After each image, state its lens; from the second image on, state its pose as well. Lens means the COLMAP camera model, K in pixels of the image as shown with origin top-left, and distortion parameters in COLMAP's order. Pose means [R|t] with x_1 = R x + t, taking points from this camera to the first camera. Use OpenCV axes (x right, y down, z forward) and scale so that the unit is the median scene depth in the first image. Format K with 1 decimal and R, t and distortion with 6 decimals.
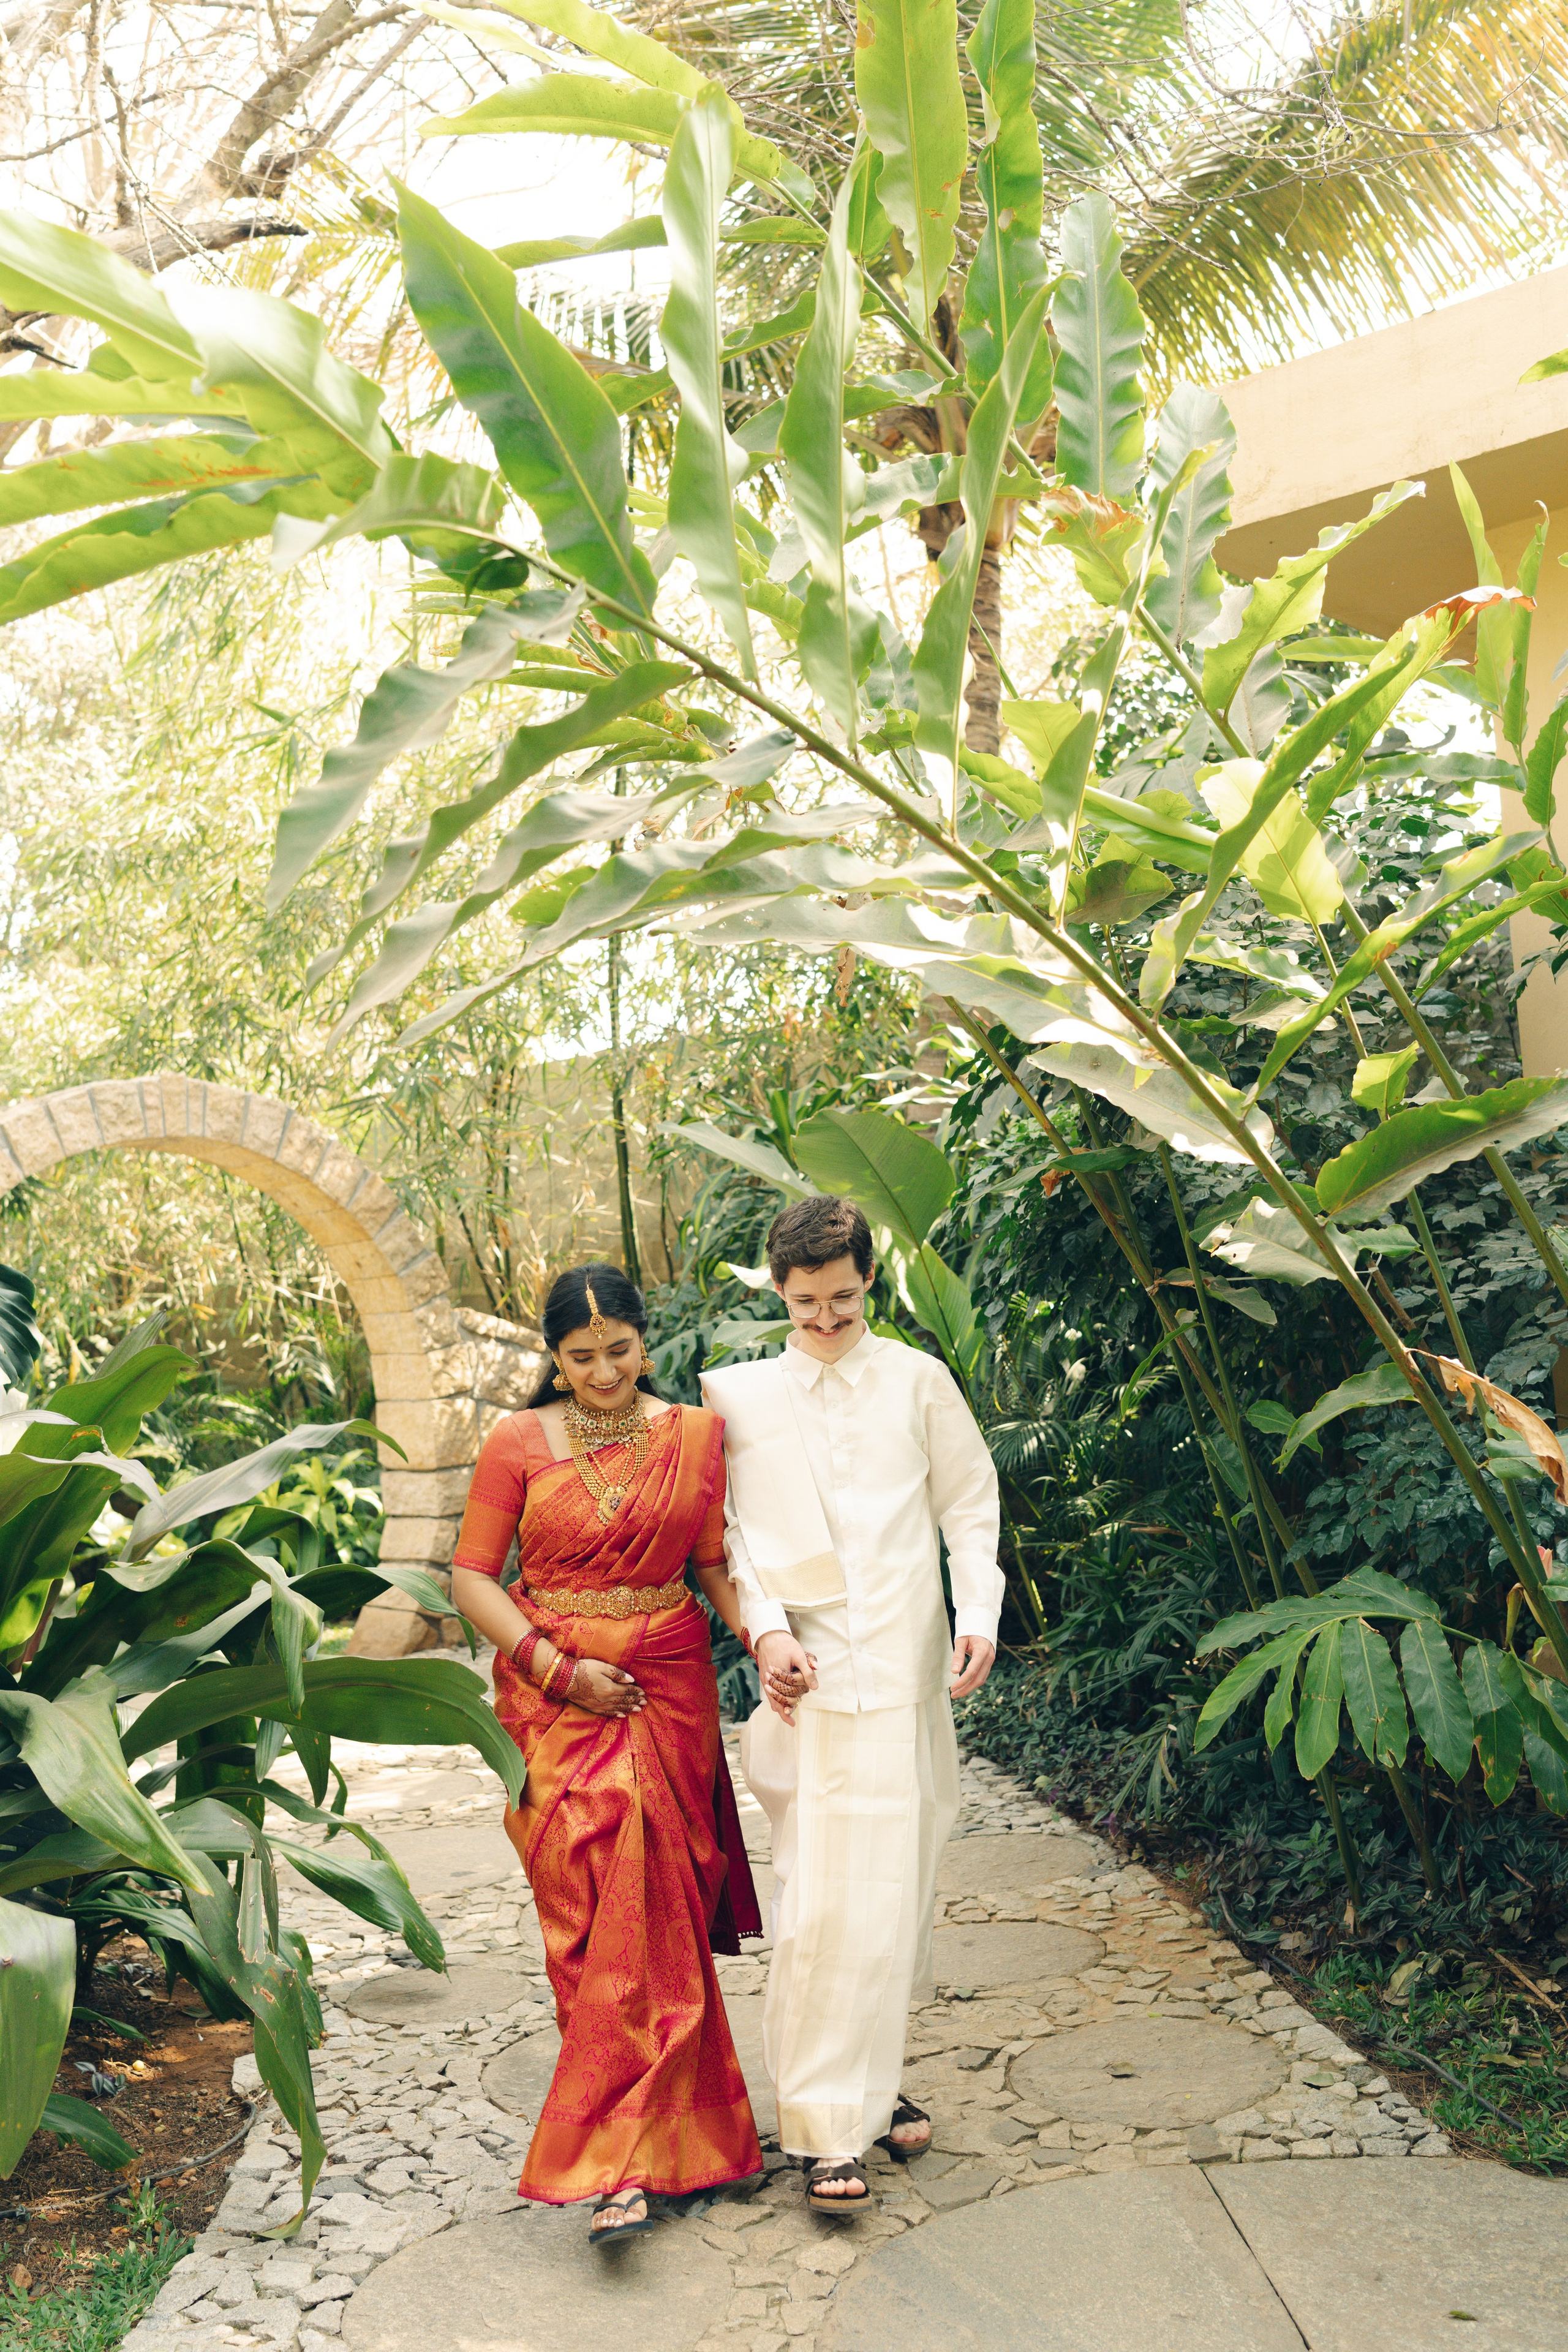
lens RADIAL K [[2099.0, 0, 784.0], [0, 2099.0, 1176.0], [0, 0, 1]] dist [-0.001890, 0.000331]
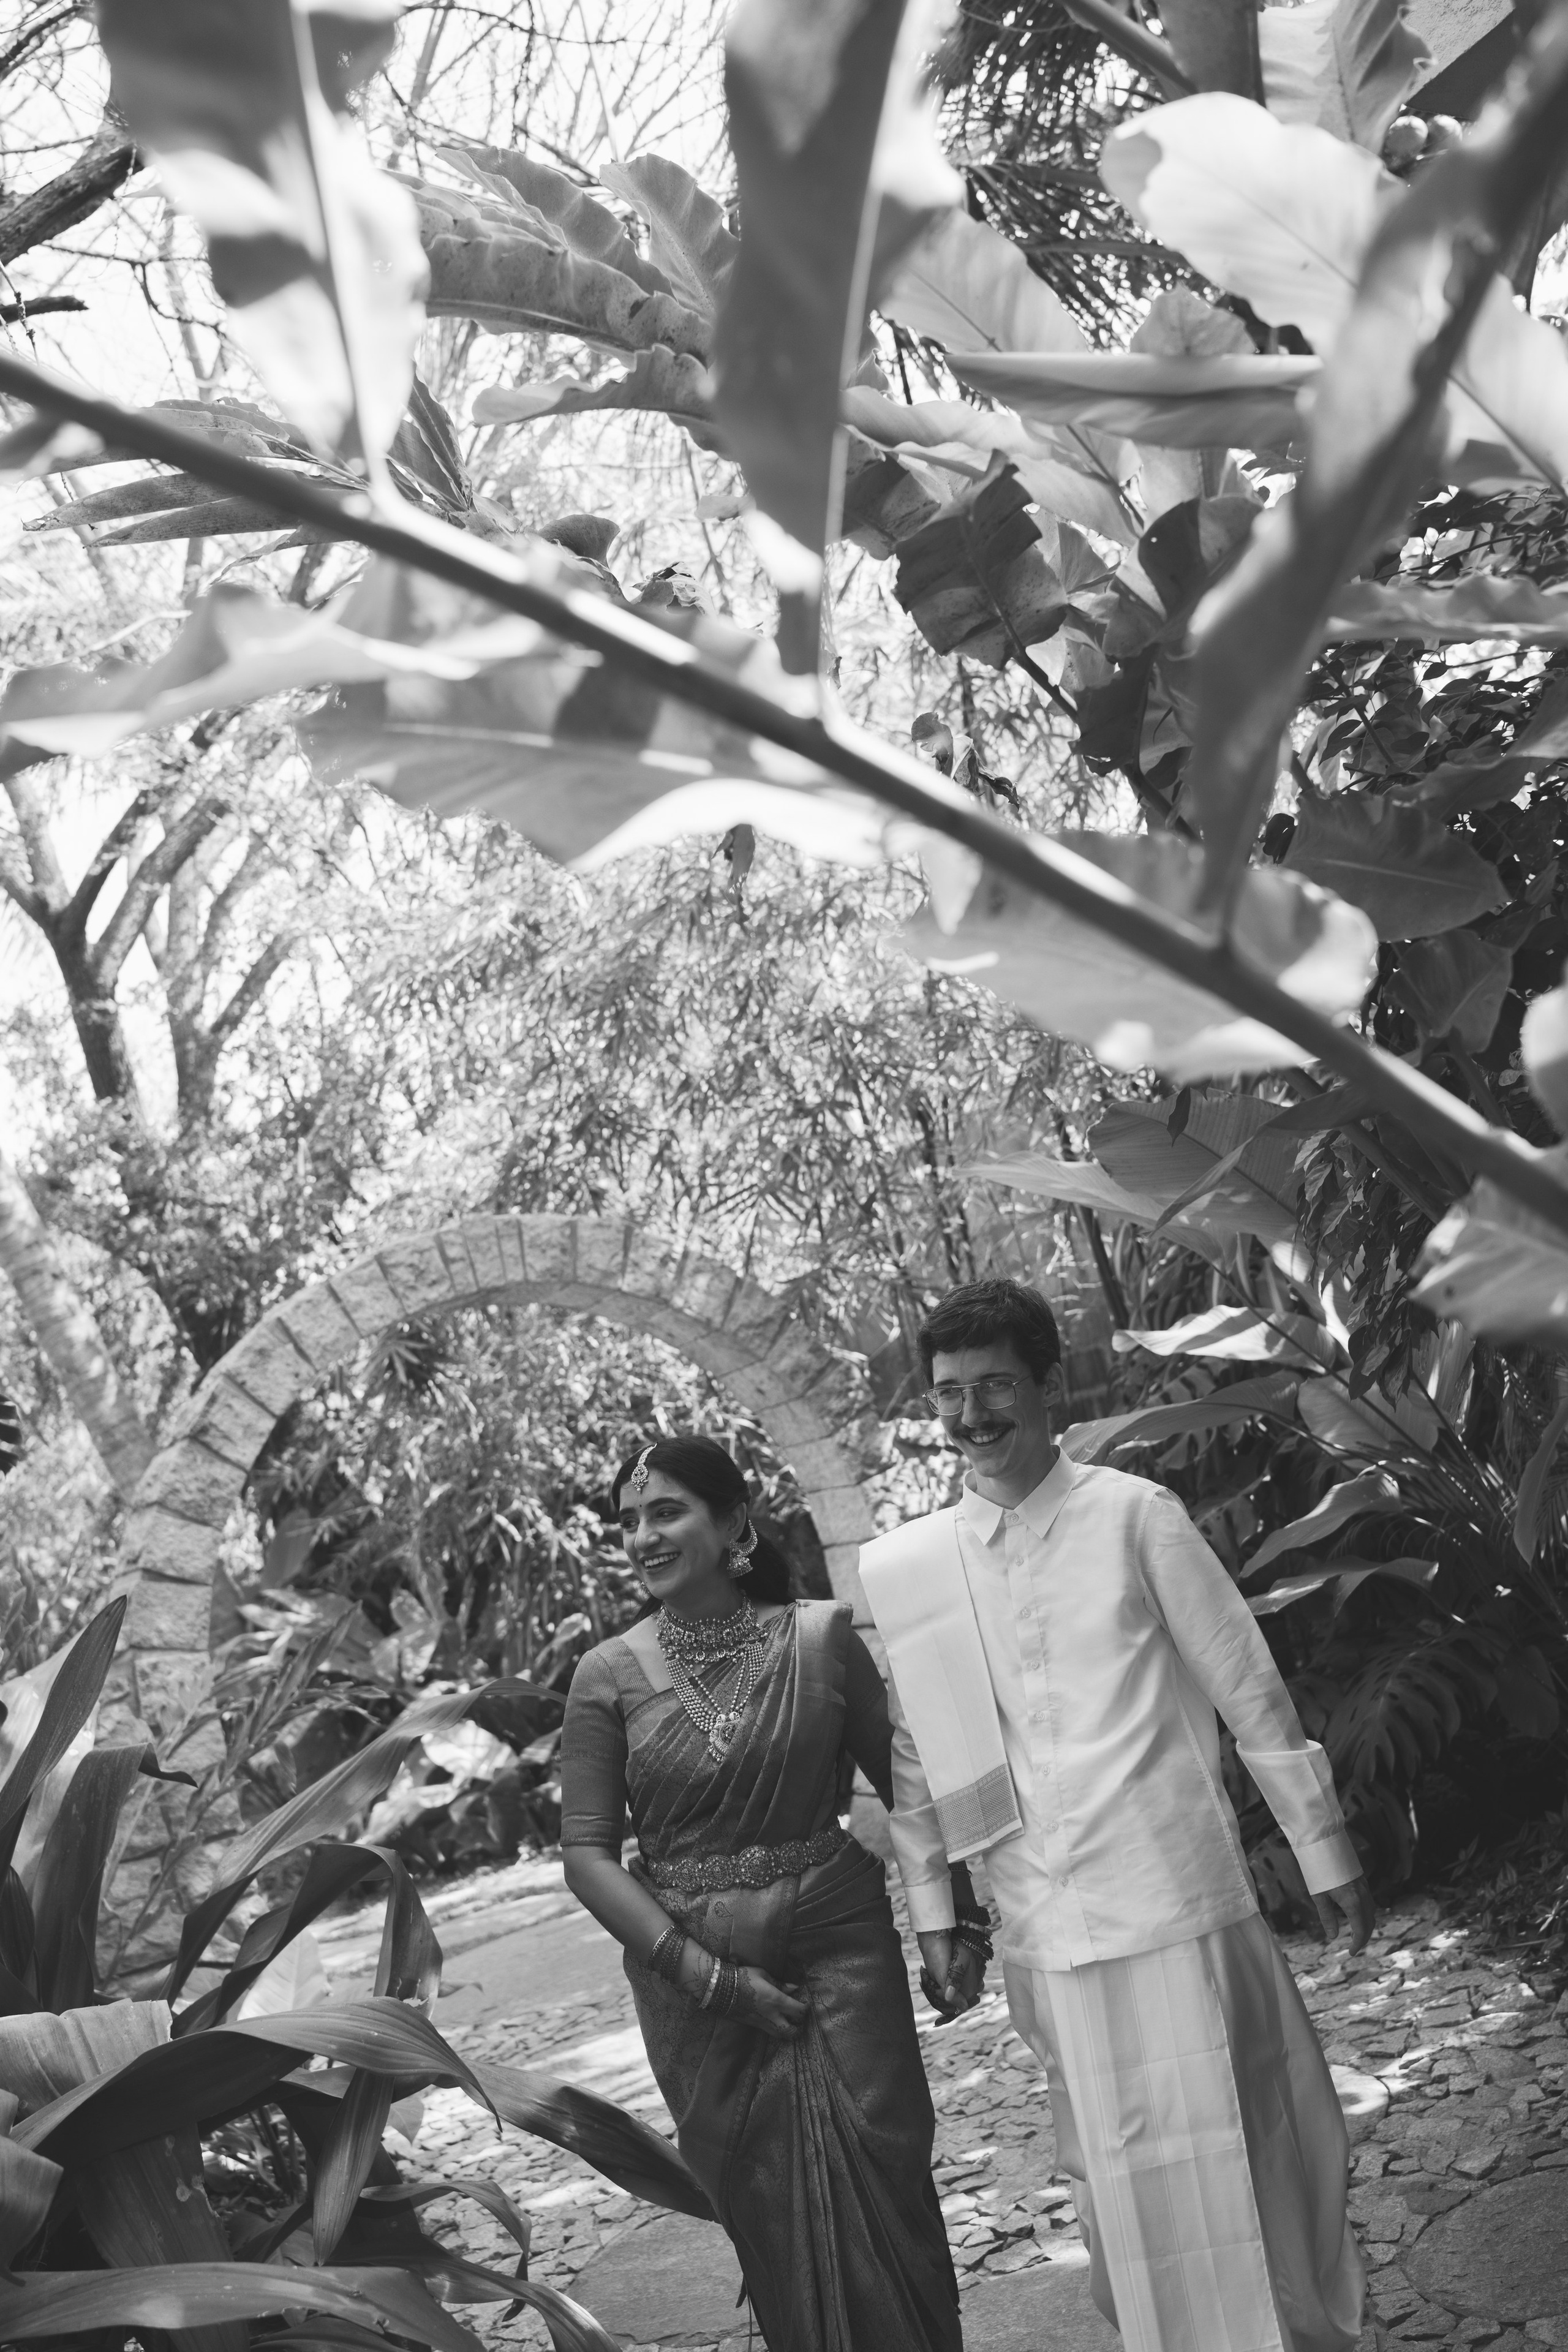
lens RADIAL K [[2186.0, 0, 784.0], [0, 2186.0, 1176.0], [0, 0, 1]] dist [-0.130466, 0.123769]
pose [[0.934103, -0.209300, -0.289215, 0.156108], [0.203890, 0.977763, -0.049067, 0.007982], [0.293053, -0.013134, 0.956006, 0.407093]]
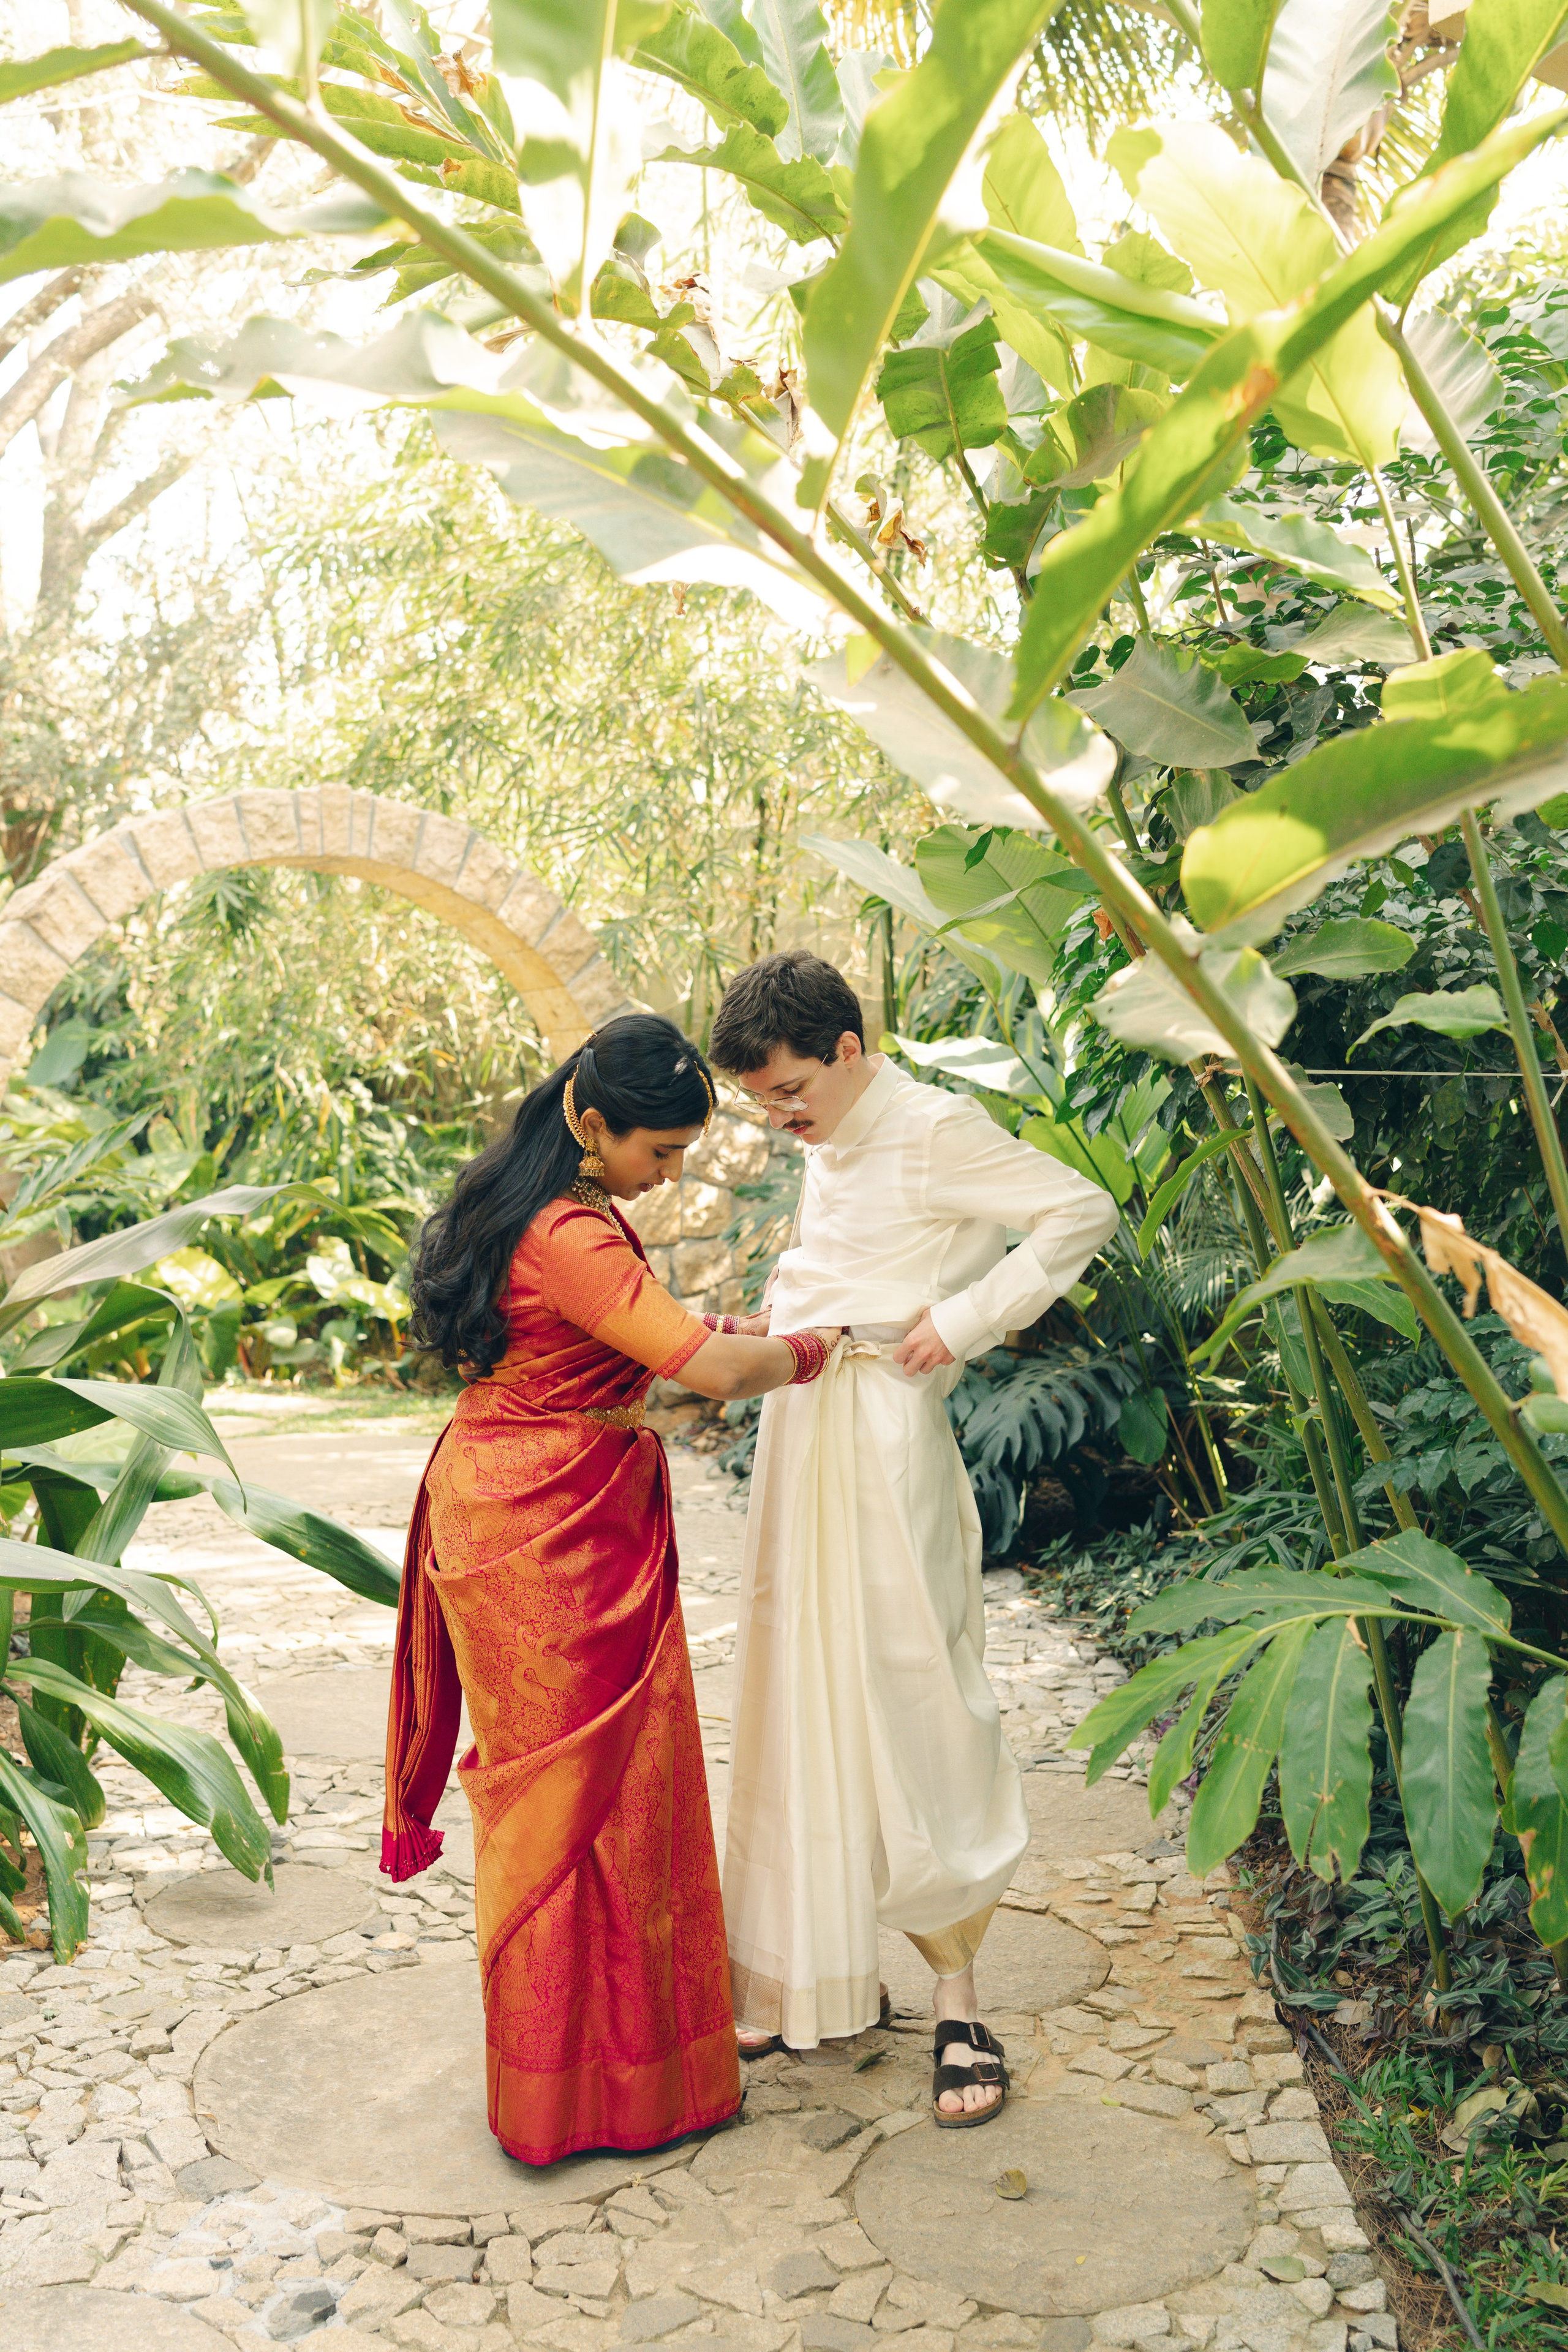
lens RADIAL K [[2137.0, 0, 784.0], [0, 2137.0, 1176.0], [0, 0, 1]] dist [-0.004617, -0.008219]
pose [[0.976838, 0.072695, -0.201252, 0.176179], [-0.051690, 0.992836, 0.107730, 0.017257], [0.207641, -0.094832, 0.973597, 0.283047]]
